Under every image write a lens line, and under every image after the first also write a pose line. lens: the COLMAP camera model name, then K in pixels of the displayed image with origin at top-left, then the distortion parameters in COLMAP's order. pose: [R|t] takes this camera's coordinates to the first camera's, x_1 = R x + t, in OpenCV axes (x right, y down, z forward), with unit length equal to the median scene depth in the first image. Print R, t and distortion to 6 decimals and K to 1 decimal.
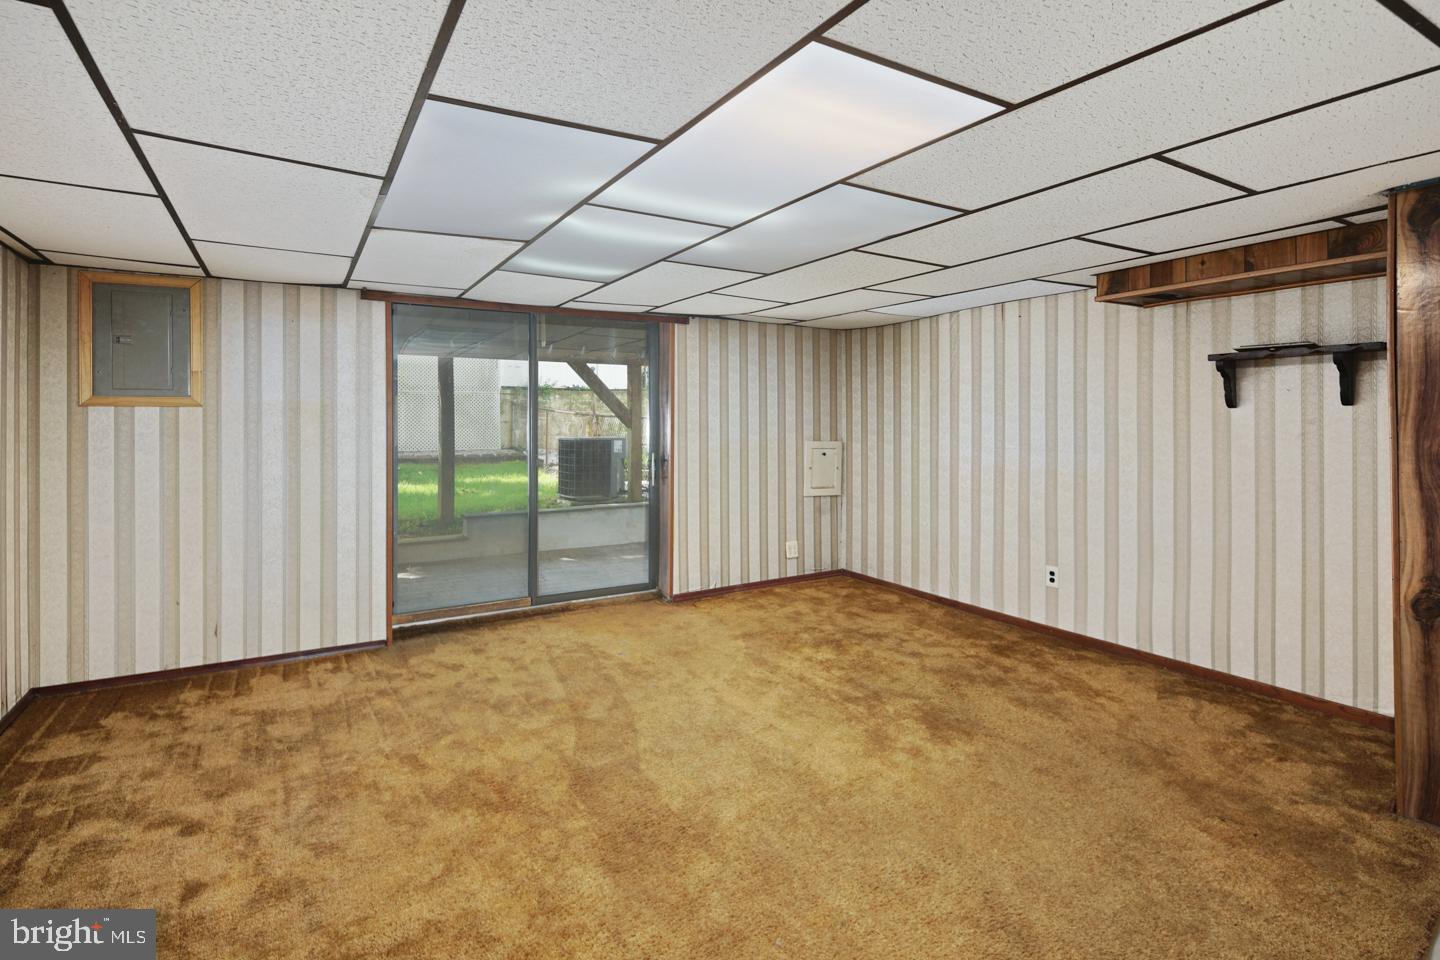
lens RADIAL K [[694.0, 0, 705.2], [0, 694.0, 431.7], [0, 0, 1]] dist [0.001899, -0.001442]
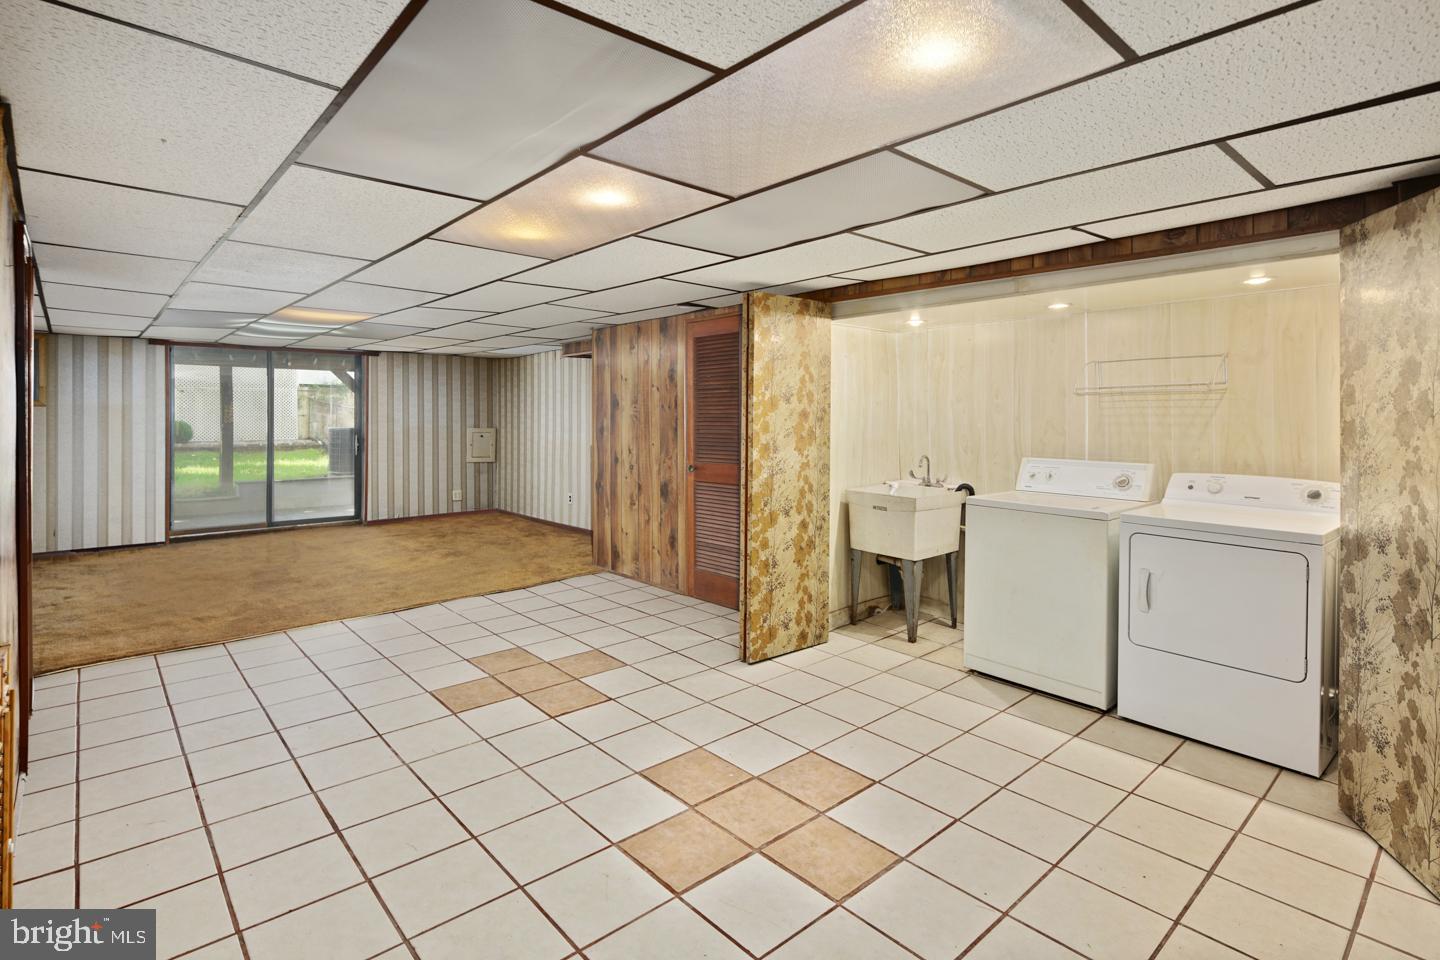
lens RADIAL K [[696.9, 0, 708.6], [0, 696.9, 424.1], [0, 0, 1]] dist [0.014248, -0.008850]
pose [[0.980021, 0.000347, 0.198895, 0.415134], [0.000284, 0.999995, -0.003142, 0.011099], [-0.198895, 0.003136, 0.980016, -0.782760]]
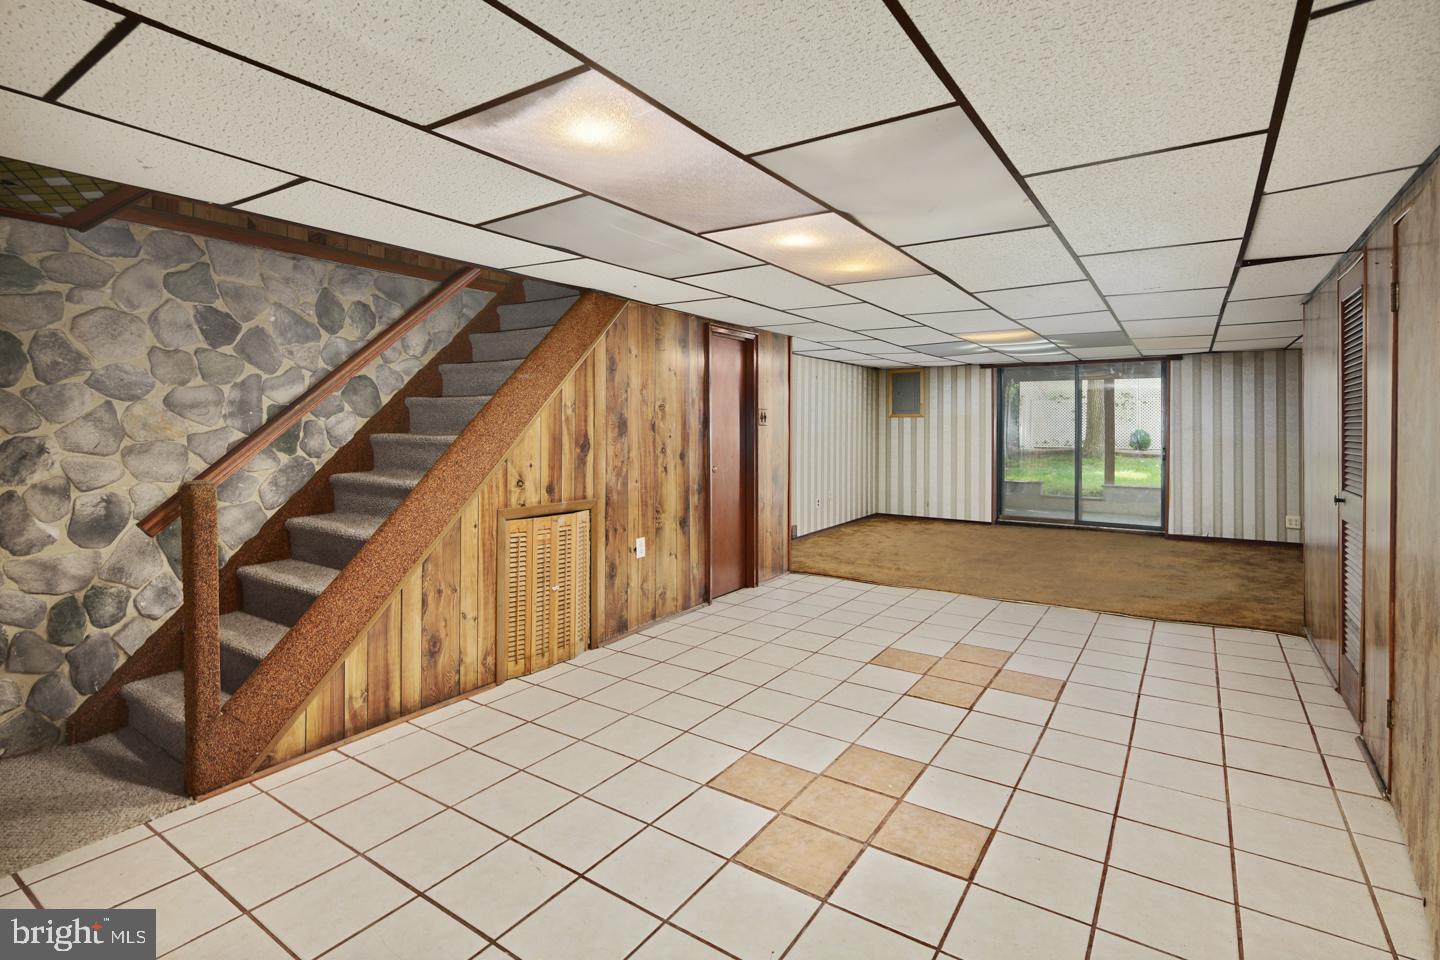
lens RADIAL K [[696.9, 0, 708.6], [0, 696.9, 424.1], [0, 0, 1]] dist [0.014248, -0.008850]
pose [[0.445866, 0.001164, -0.895099, 0.901976], [-0.014376, 0.999879, -0.005860, 0.011481], [0.894984, 0.015481, 0.445829, -0.635096]]
